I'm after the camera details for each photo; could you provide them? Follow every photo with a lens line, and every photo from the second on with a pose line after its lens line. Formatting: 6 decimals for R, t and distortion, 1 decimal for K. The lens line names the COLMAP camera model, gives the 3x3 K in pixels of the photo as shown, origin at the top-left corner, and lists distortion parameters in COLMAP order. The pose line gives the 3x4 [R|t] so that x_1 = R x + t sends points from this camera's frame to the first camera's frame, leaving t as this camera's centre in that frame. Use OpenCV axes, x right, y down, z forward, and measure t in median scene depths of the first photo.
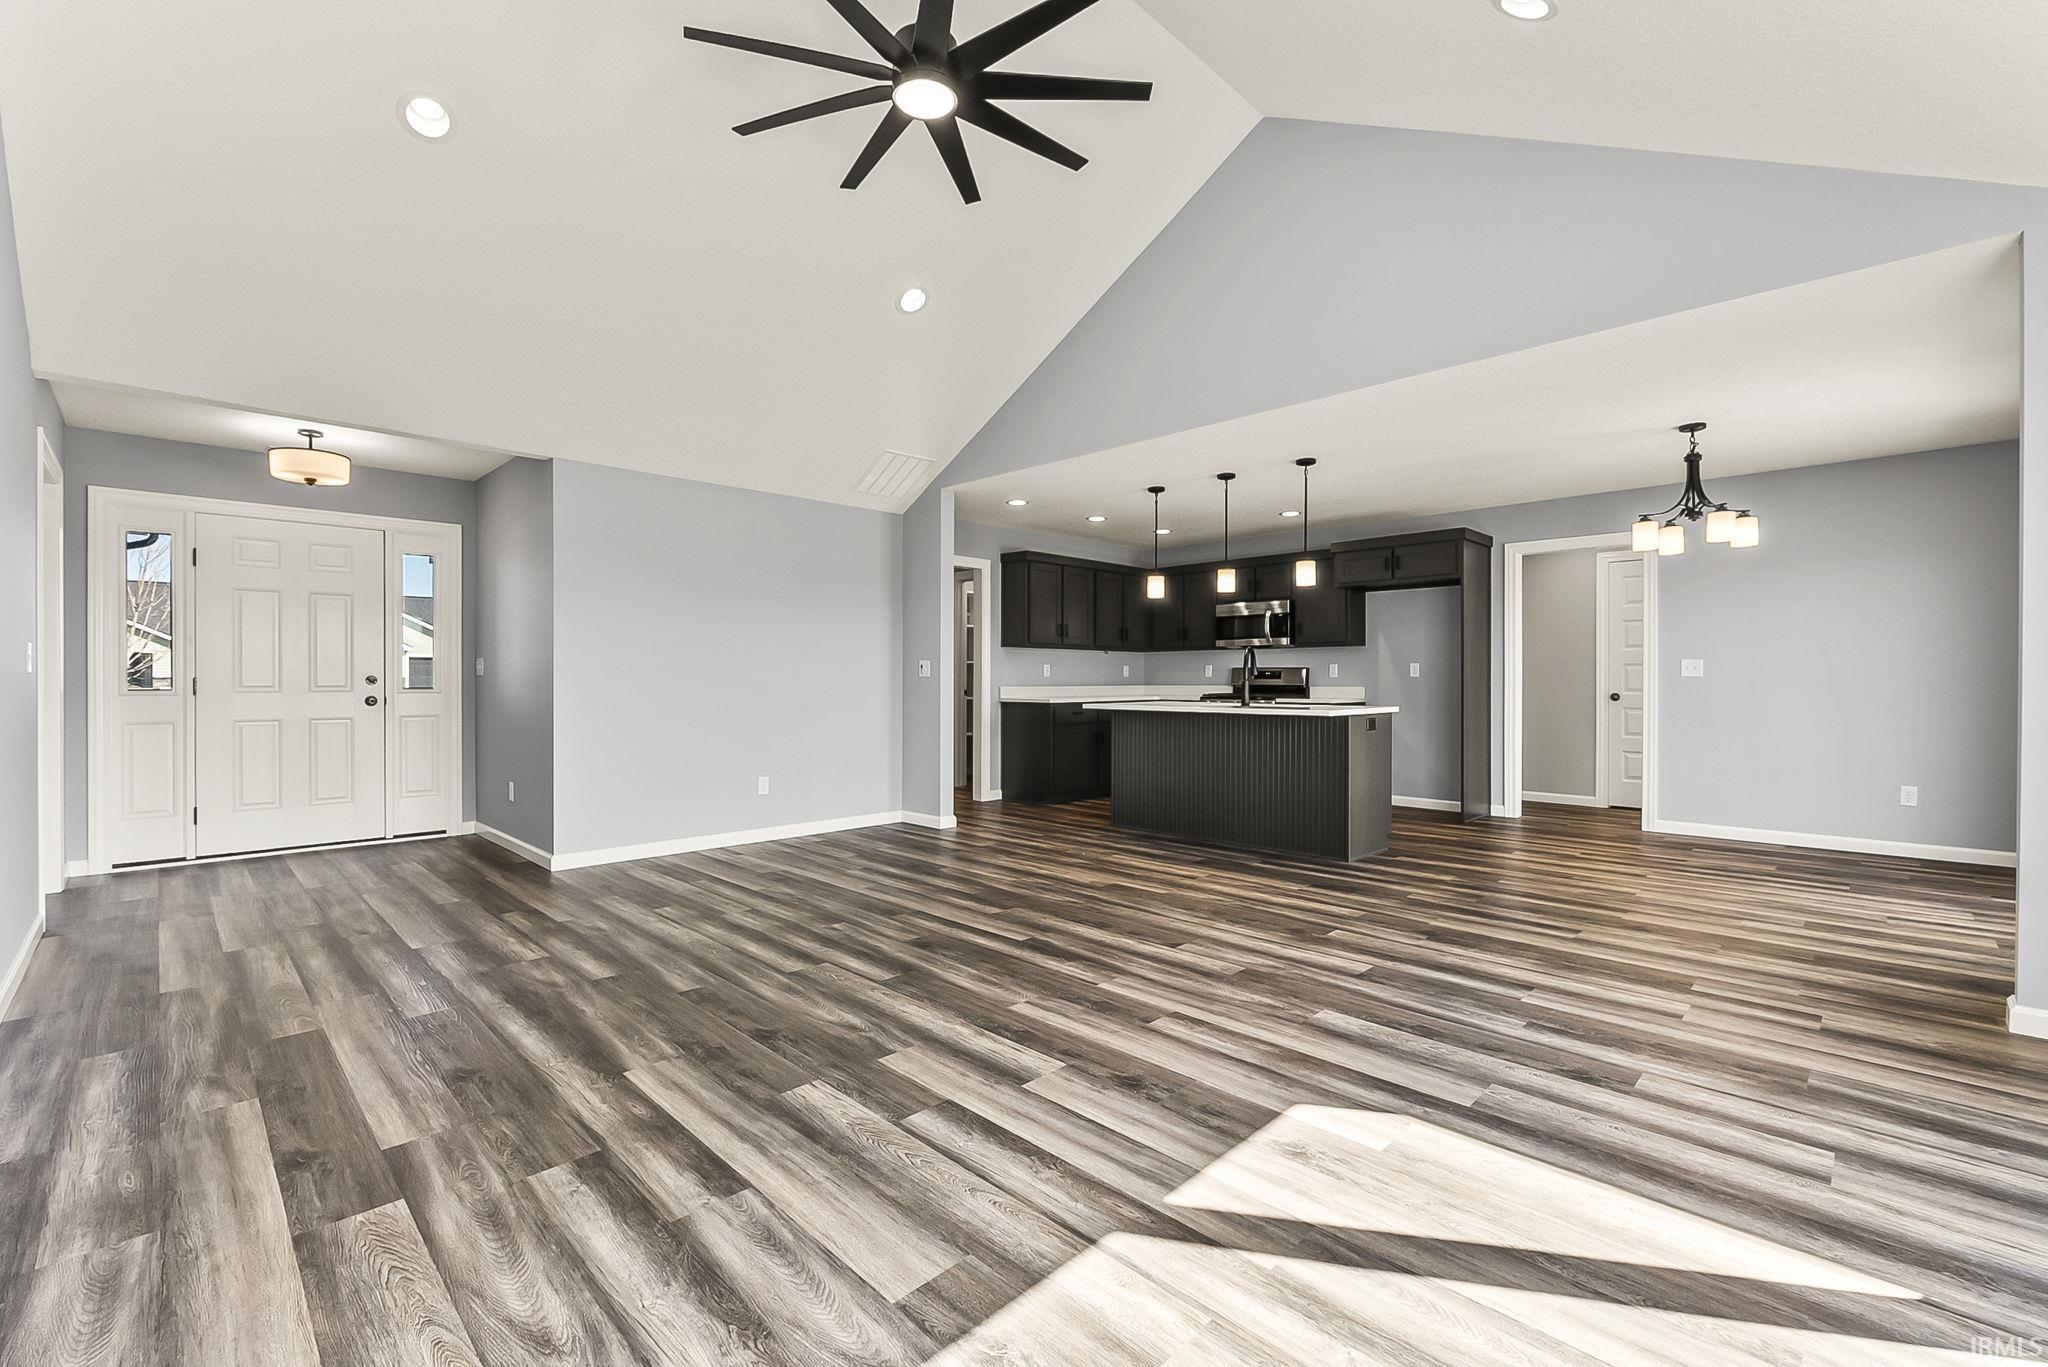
lens RADIAL K [[869.2, 0, 1024.0], [0, 869.2, 683.5], [0, 0, 1]] dist [-0.002589, -0.000267]
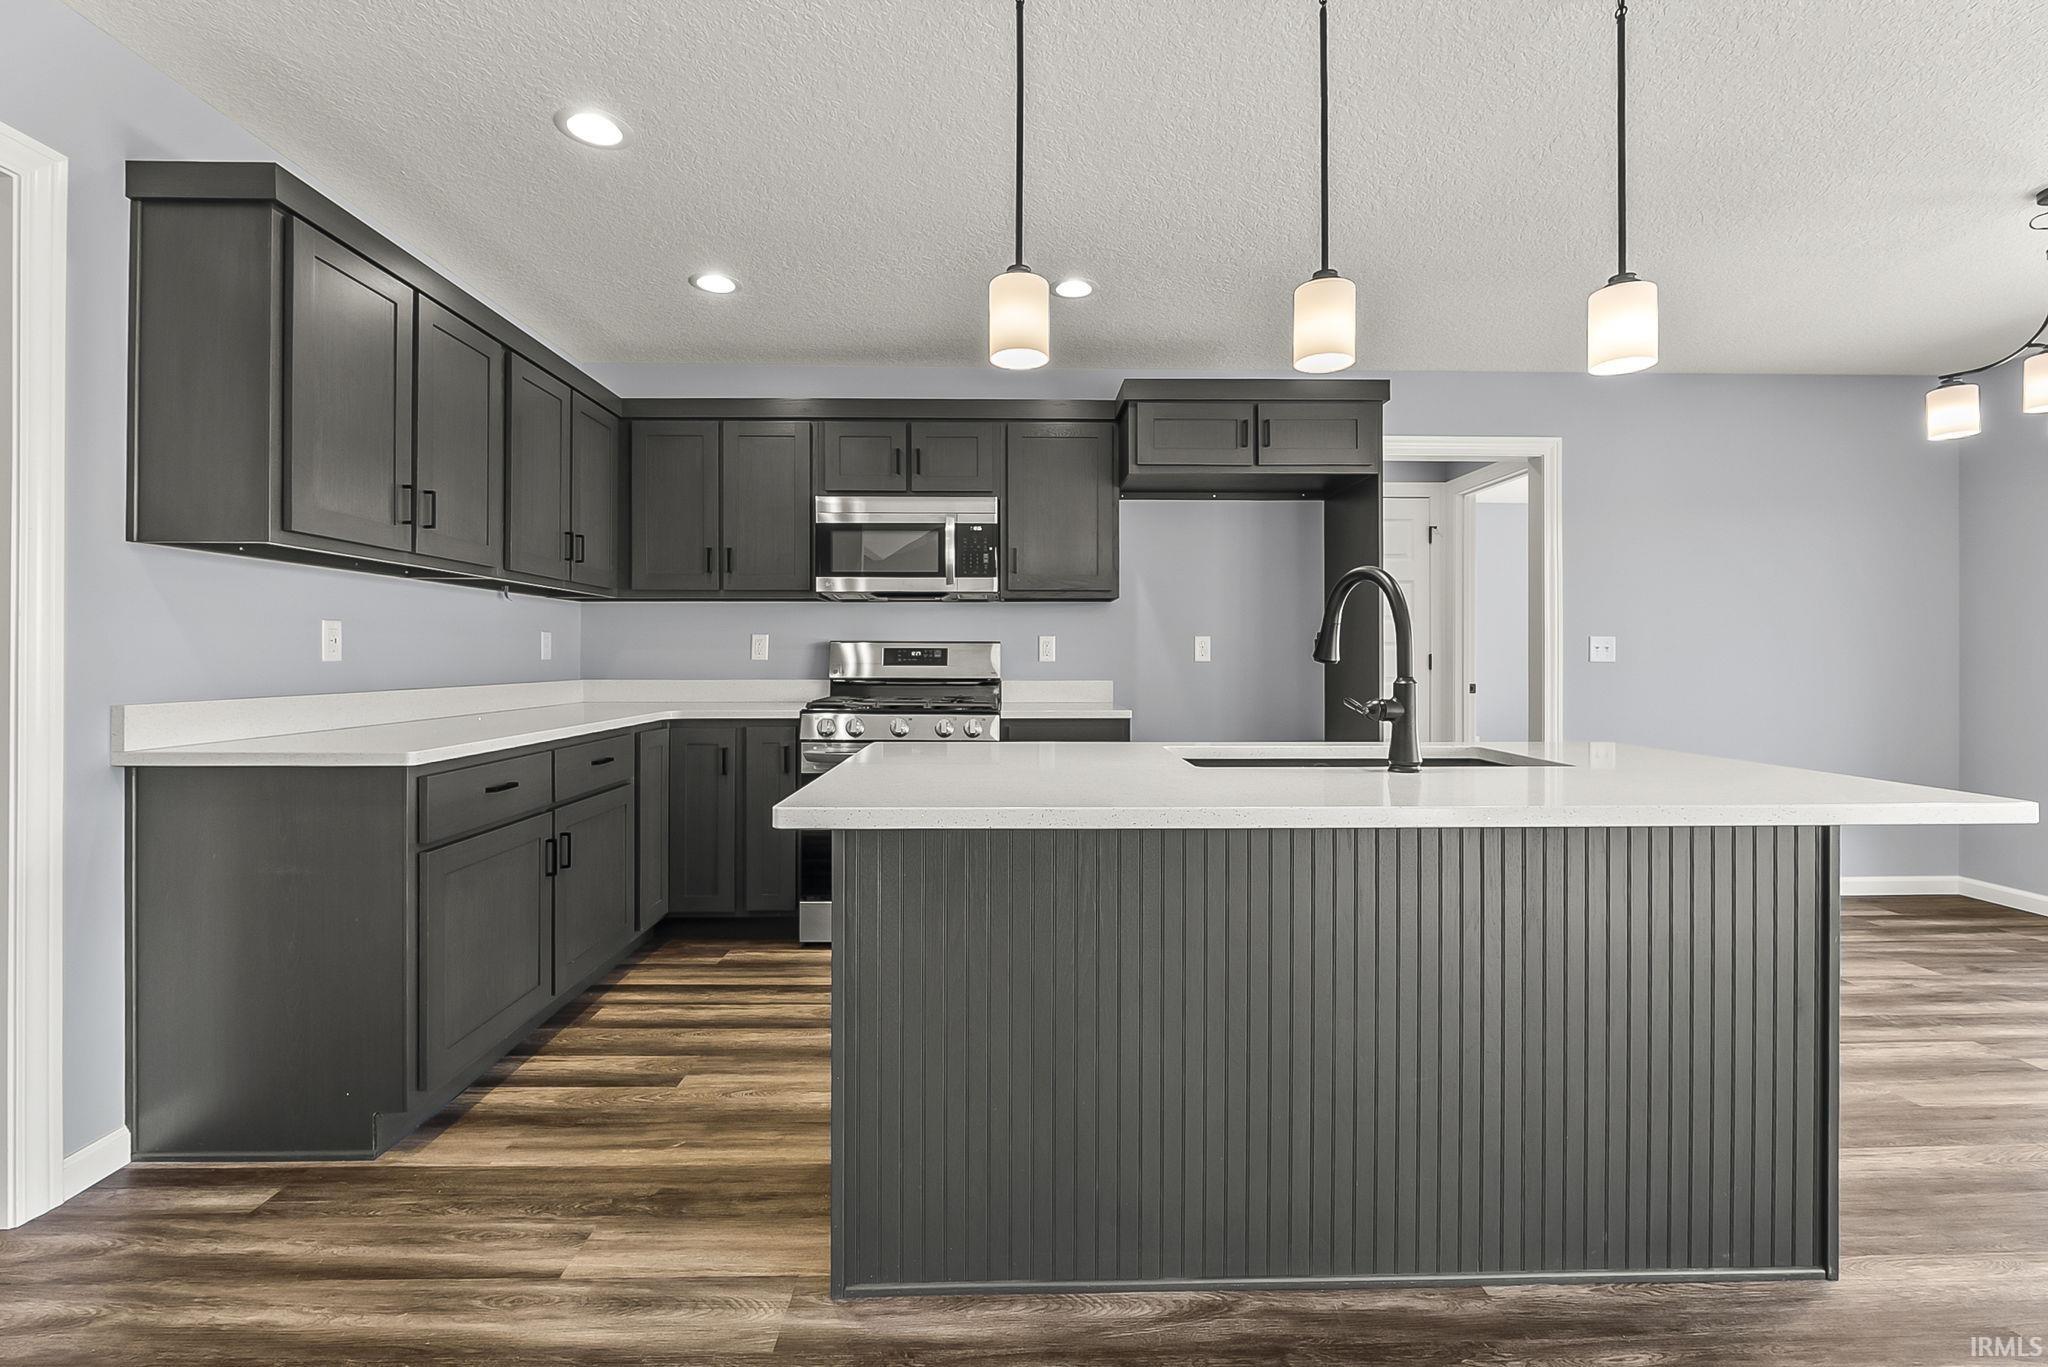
lens RADIAL K [[899.2, 0, 1031.1], [0, 899.2, 657.8], [0, 0, 1]] dist [-0.004425, -0.000697]
pose [[0.691720, 0.000622, 0.722165, -0.070353], [0.003430, 0.999986, -0.004147, -0.016554], [-0.722158, 0.005346, 0.691708, 1.428871]]
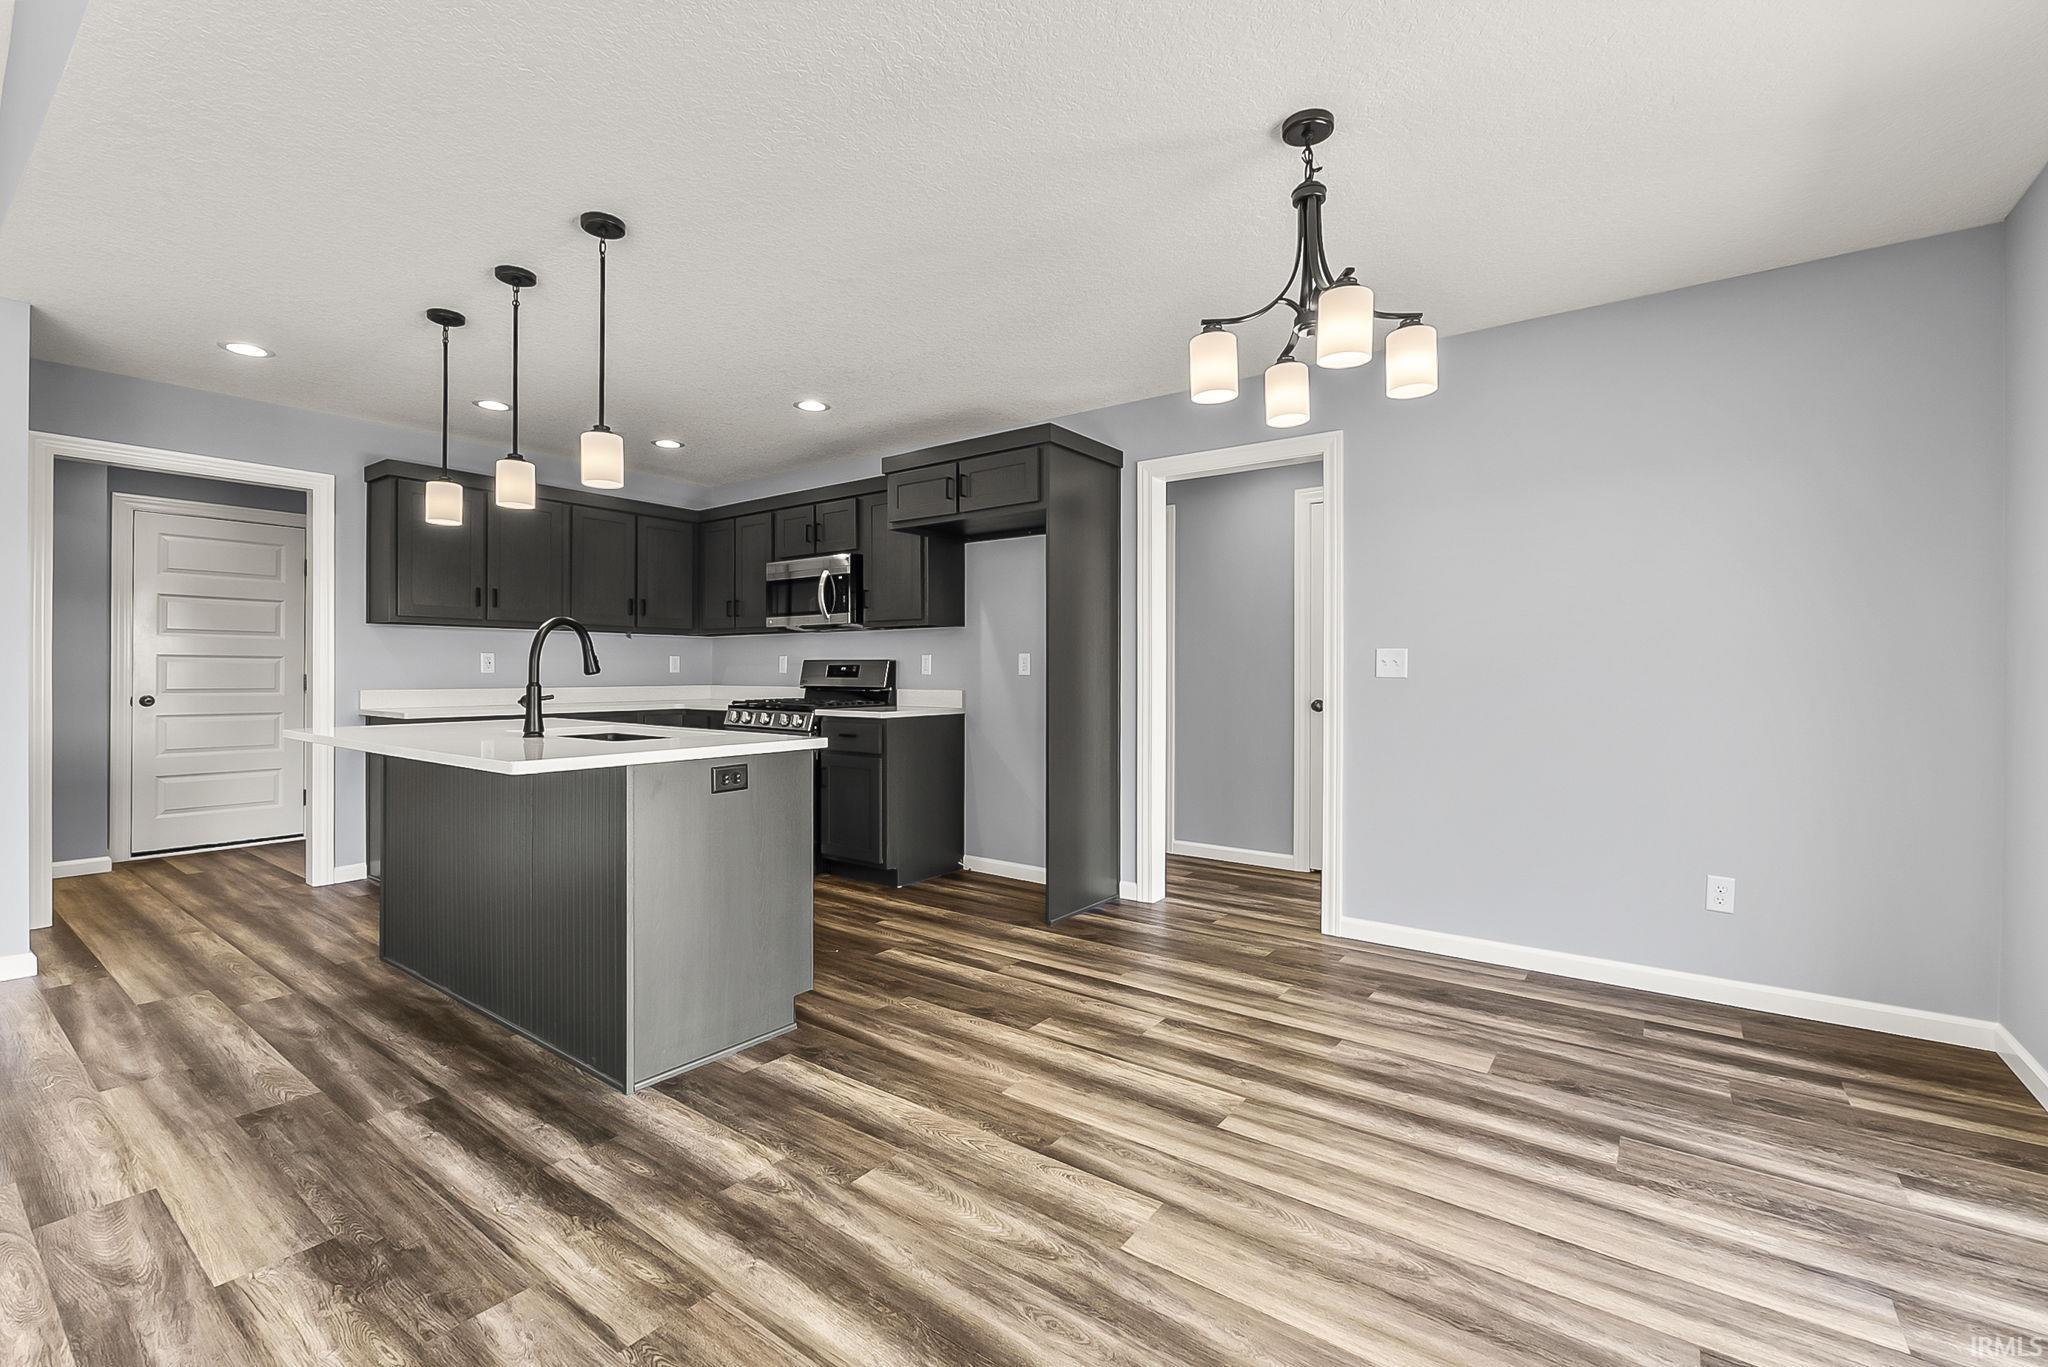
lens RADIAL K [[875.5, 0, 1024.0], [0, 875.5, 683.5], [0, 0, 1]] dist [0.000087, 0.000193]
pose [[0.989623, -0.000618, 0.143688, 0.742490], [-0.000678, 0.999959, 0.008974, -0.015431], [-0.143688, -0.008979, 0.989582, 0.757932]]
